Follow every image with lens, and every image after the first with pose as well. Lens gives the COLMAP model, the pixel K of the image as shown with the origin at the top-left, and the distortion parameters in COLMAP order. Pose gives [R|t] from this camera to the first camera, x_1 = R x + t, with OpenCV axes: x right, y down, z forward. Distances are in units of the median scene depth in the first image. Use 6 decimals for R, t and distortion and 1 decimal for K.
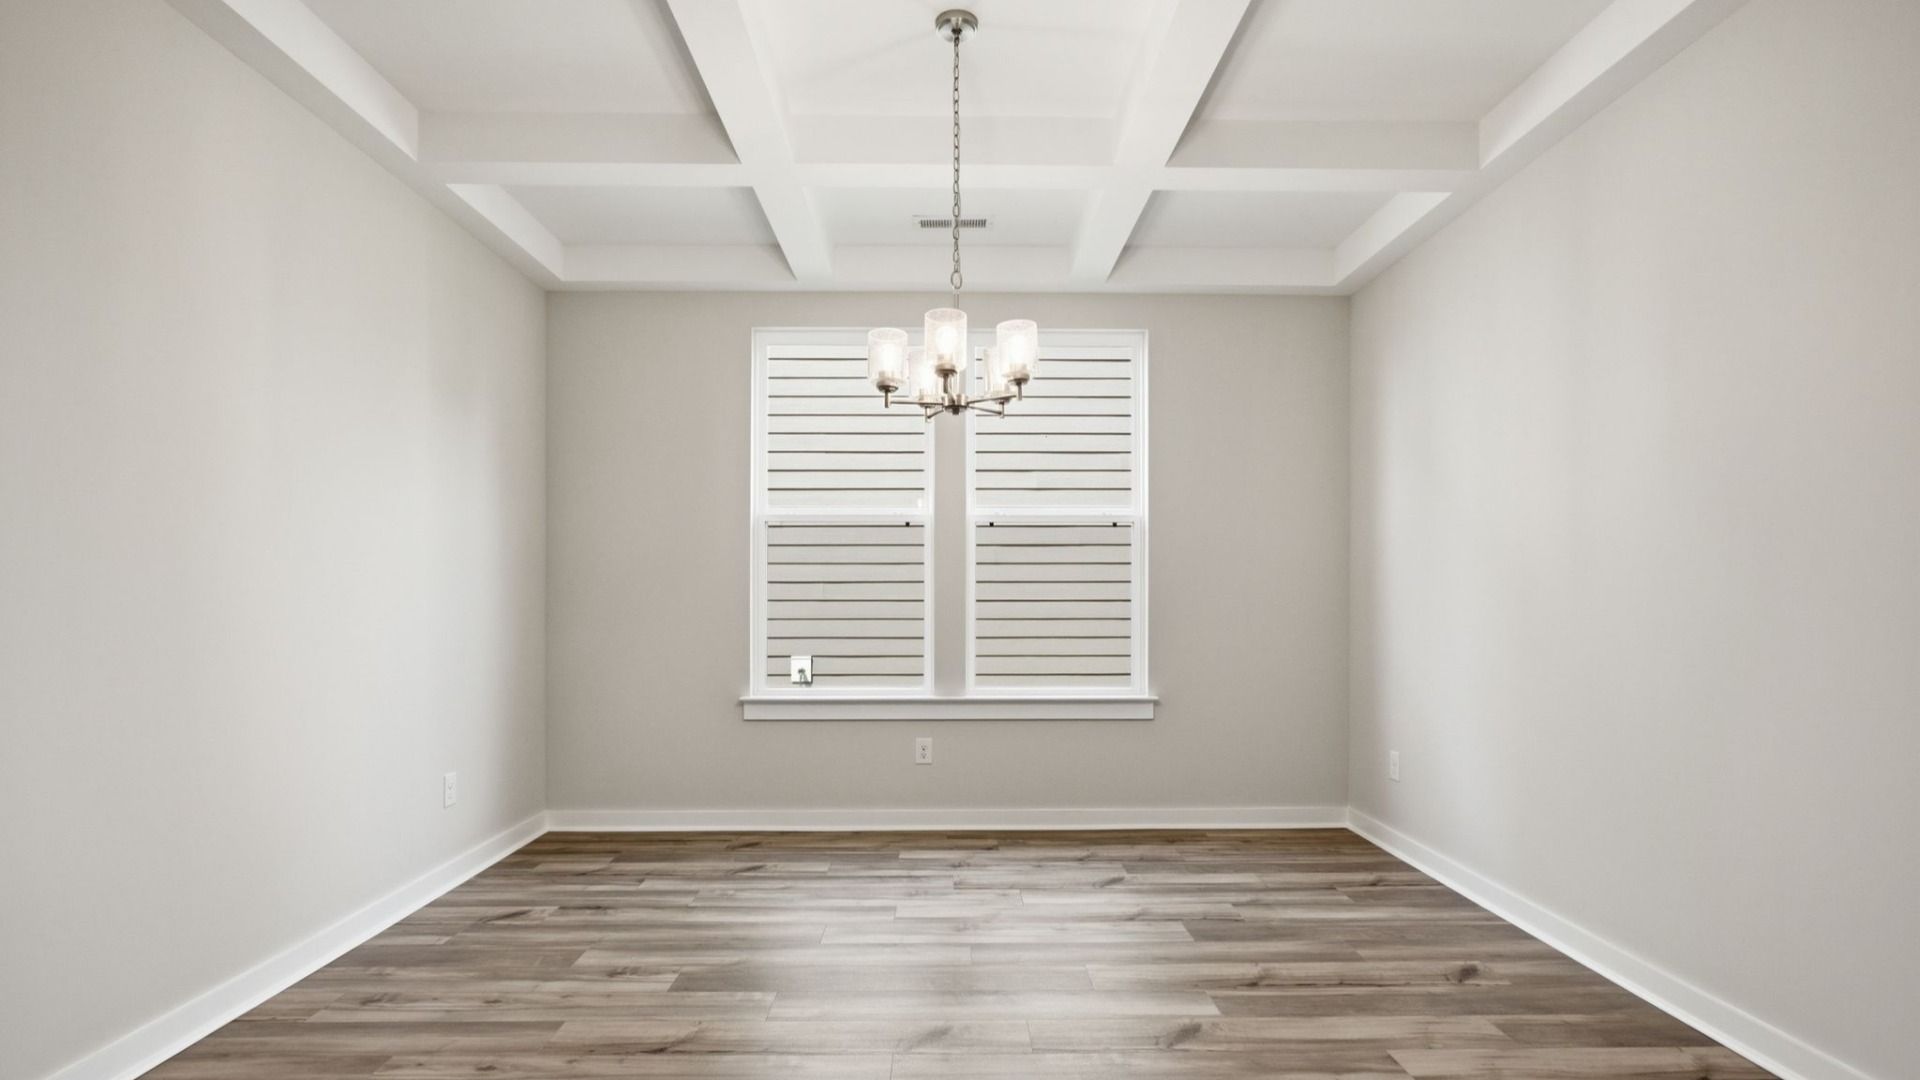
lens RADIAL K [[919.2, 0, 960.0], [0, 919.2, 540.0], [0, 0, 1]] dist [-0.003701, -0.000009]
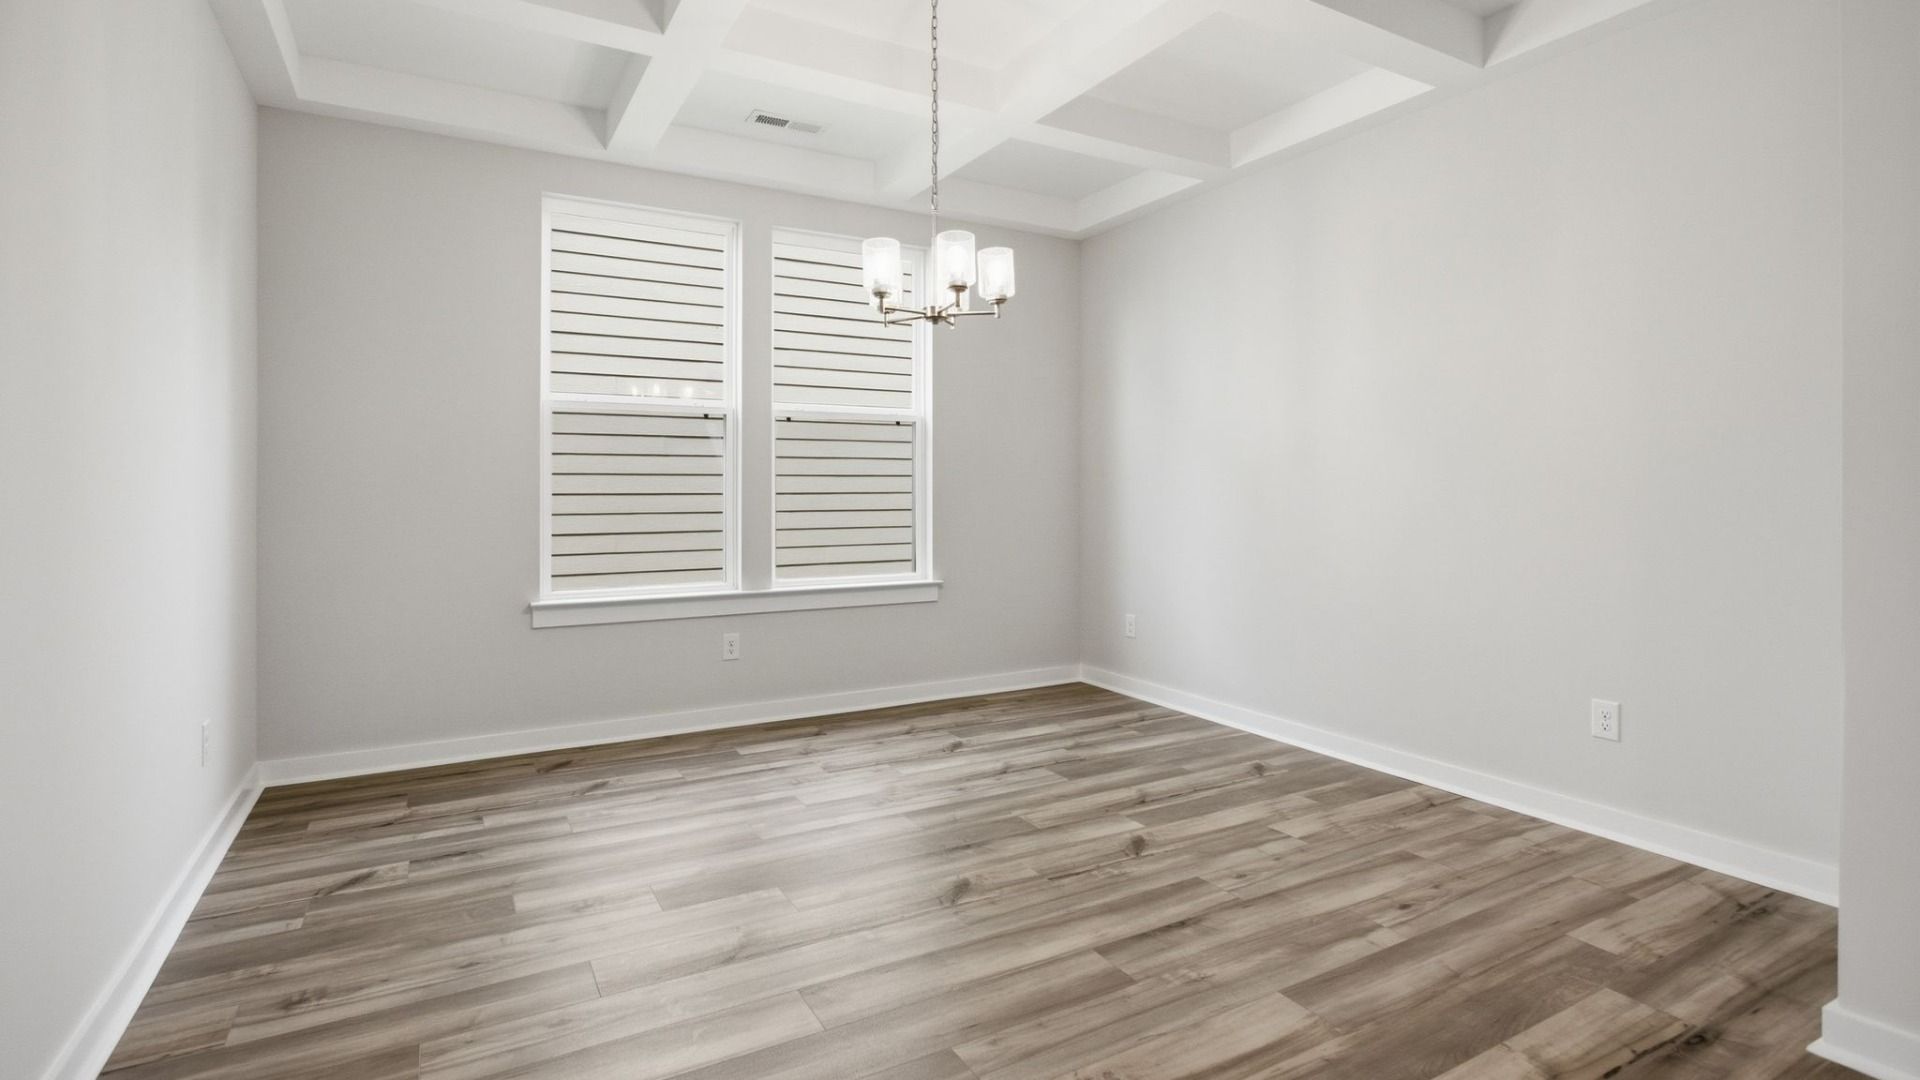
lens RADIAL K [[925.2, 0, 954.8], [0, 925.2, 435.5], [0, 0, 1]] dist [-0.001239, 0.000073]
pose [[0.873880, 0.028223, 0.485321, -0.344732], [-0.029428, 0.999554, -0.005138, 0.002073], [-0.485250, -0.009792, 0.874321, 0.023058]]
